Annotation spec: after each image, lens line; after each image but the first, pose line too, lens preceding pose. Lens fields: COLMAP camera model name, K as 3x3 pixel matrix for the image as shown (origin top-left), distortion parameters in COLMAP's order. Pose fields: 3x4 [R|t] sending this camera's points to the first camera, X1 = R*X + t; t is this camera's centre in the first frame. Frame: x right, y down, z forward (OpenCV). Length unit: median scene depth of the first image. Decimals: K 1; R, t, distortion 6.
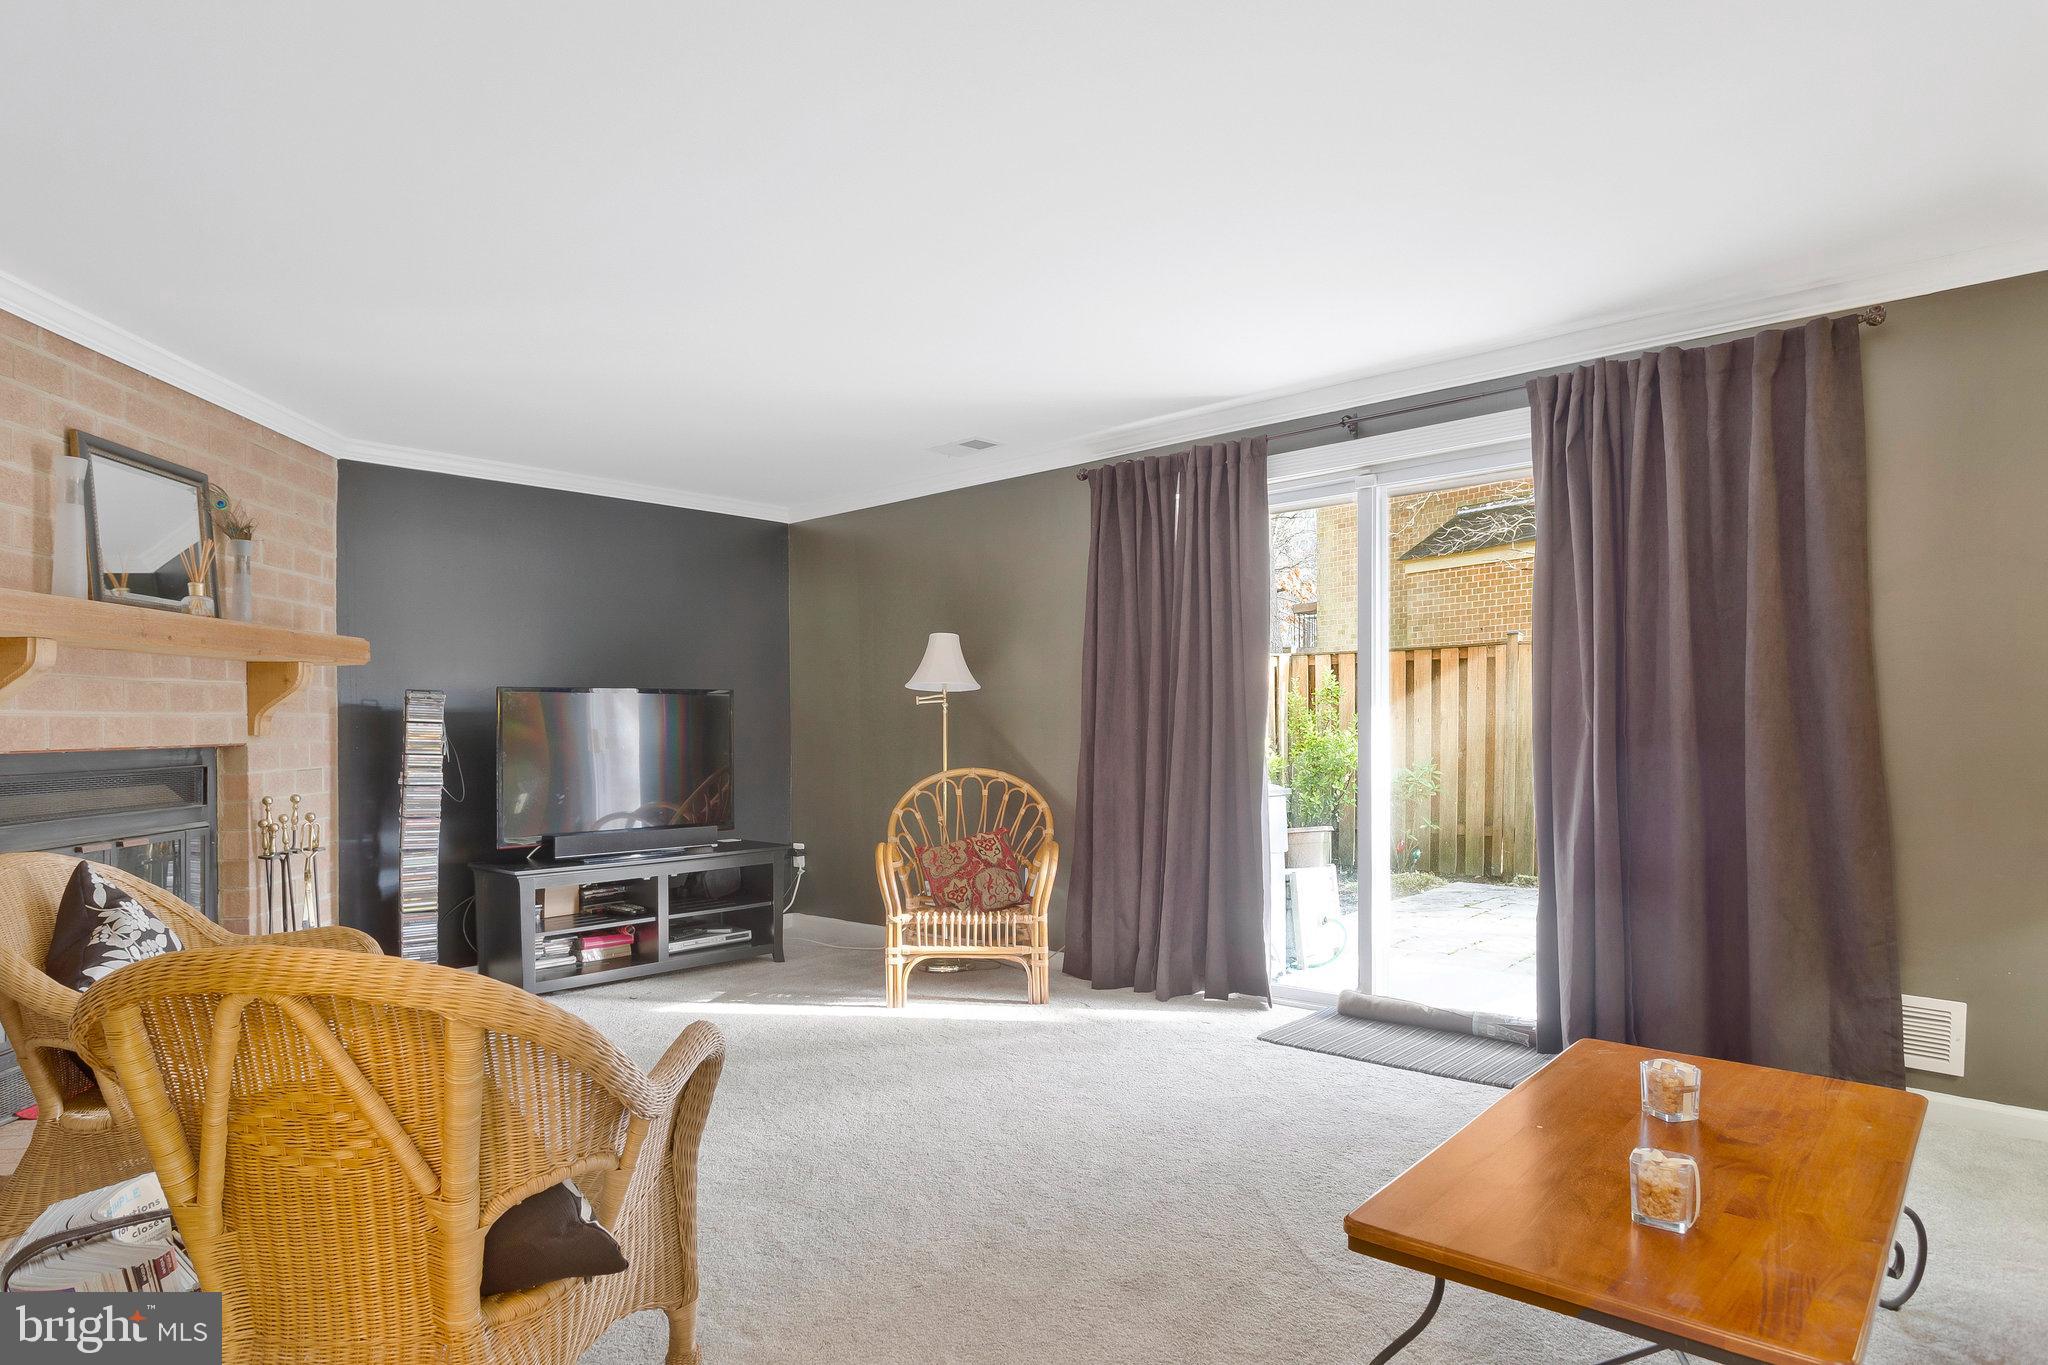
lens RADIAL K [[1183.1, 0, 1024.7], [0, 1183.1, 736.9], [0, 0, 1]] dist [0.000275, 0.000142]
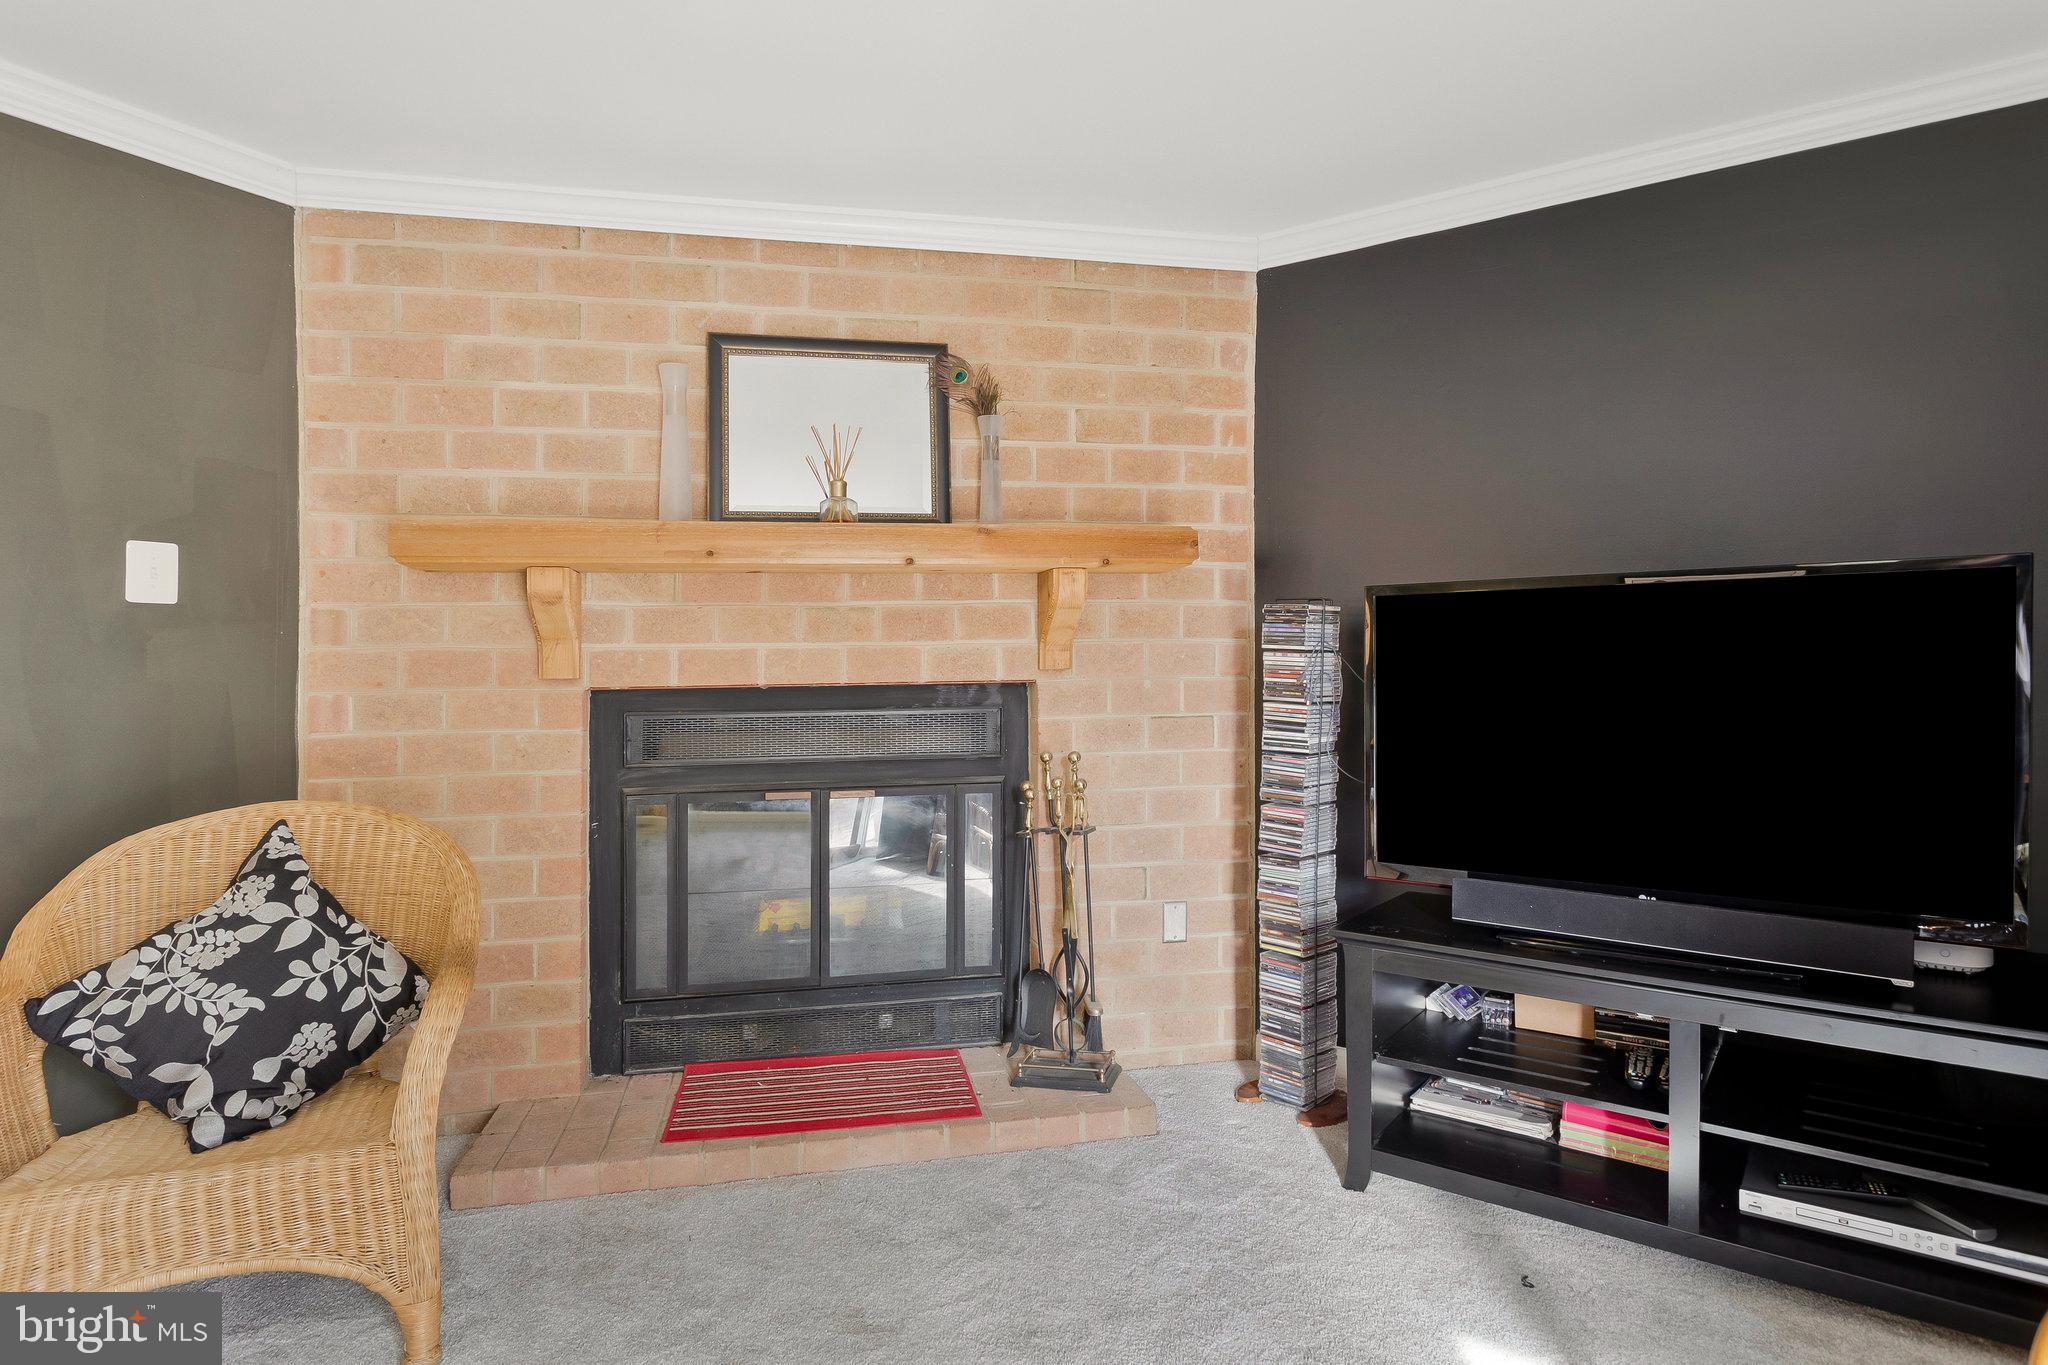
lens RADIAL K [[1092.8, 0, 1024.5], [0, 1092.8, 650.0], [0, 0, 1]] dist [-0.004326, -0.000089]
pose [[0.132879, 0.000102, -0.991132, 0.047634], [-0.001819, 0.999998, -0.000141, -0.013966], [0.991131, 0.001822, 0.132879, 0.920569]]
